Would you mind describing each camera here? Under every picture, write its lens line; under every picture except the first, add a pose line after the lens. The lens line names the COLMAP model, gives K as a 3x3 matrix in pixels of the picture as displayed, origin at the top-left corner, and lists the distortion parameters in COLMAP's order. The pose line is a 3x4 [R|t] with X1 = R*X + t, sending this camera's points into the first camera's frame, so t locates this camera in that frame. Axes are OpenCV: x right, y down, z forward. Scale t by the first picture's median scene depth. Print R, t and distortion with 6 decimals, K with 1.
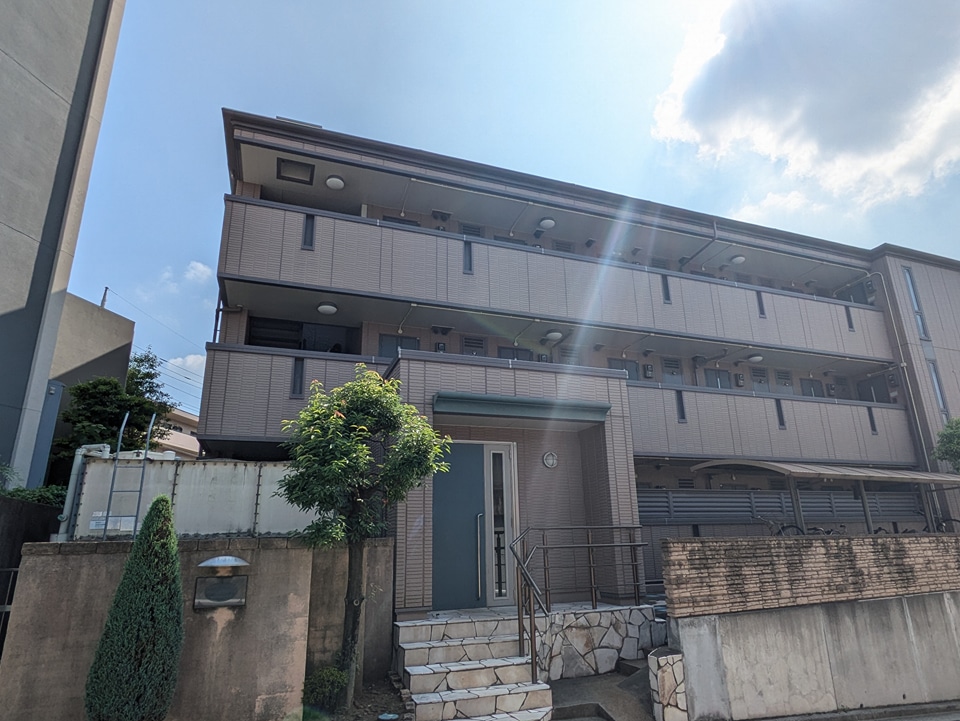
lens RADIAL K [[549.1, 0, 485.4], [0, 549.1, 382.7], [0, 0, 1]] dist [-0.002543, 0.001086]
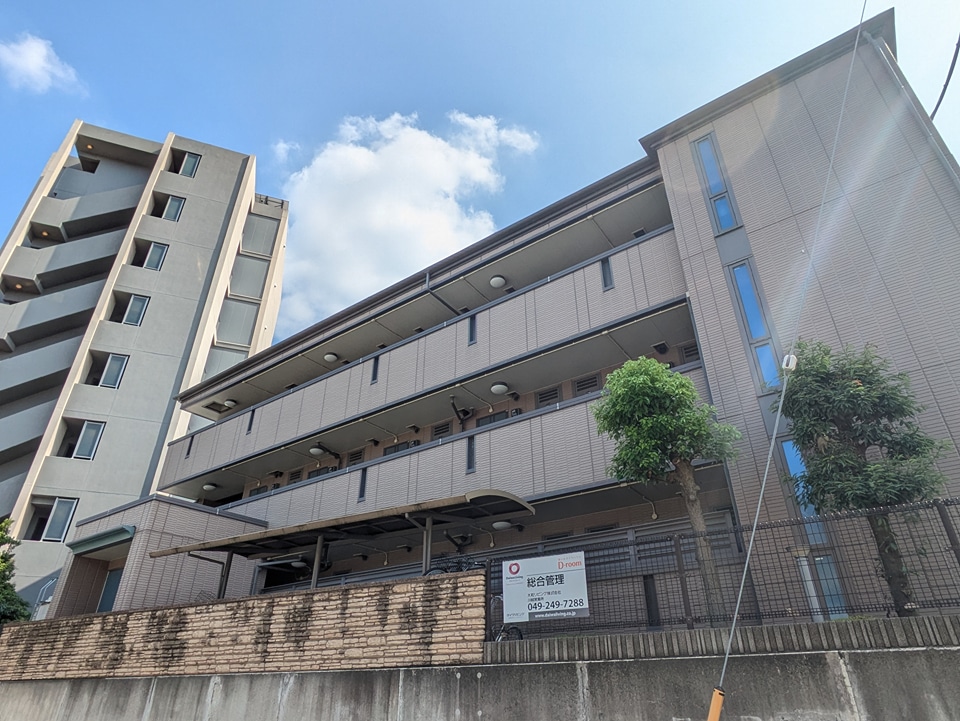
lens RADIAL K [[572.6, 0, 480.0], [0, 572.6, 359.0], [0, 0, 1]] dist [-0.003234, 0.000974]
pose [[0.578890, -0.395327, -0.713164, 2.264623], [0.234815, 0.918385, -0.318483, 0.389700], [0.780864, 0.016905, 0.624473, 0.957135]]
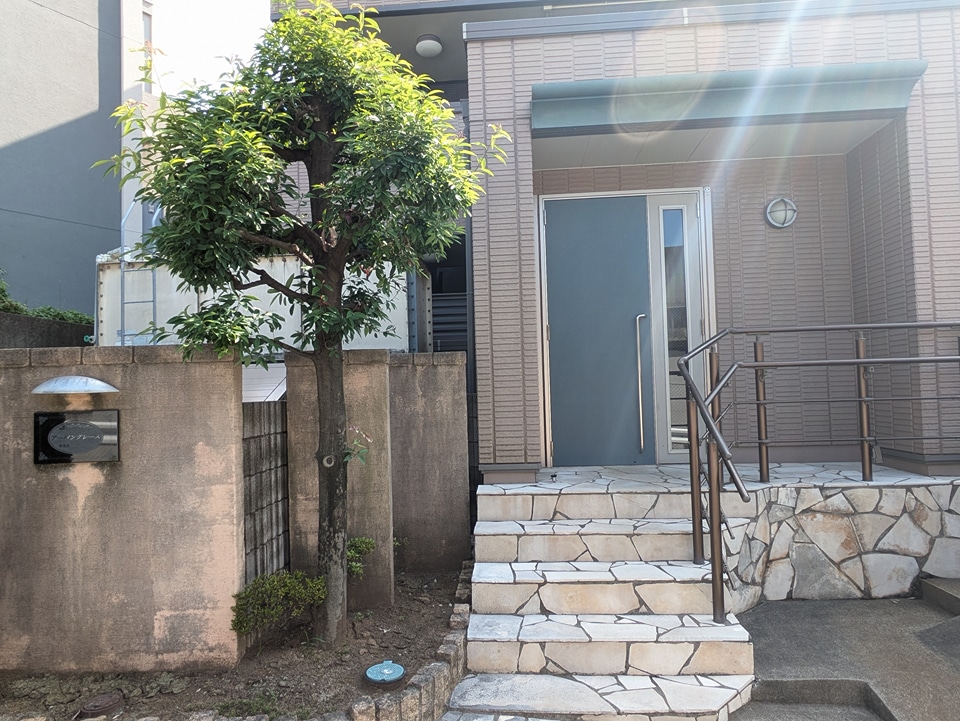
lens RADIAL K [[572.6, 0, 483.7], [0, 572.6, 365.2], [0, 0, 1]] dist [-0.003234, 0.000974]
pose [[0.916798, -0.018033, -0.398944, 0.091910], [0.119295, 0.965734, 0.230494, 0.153166], [0.381117, -0.258908, 0.887534, 0.448435]]
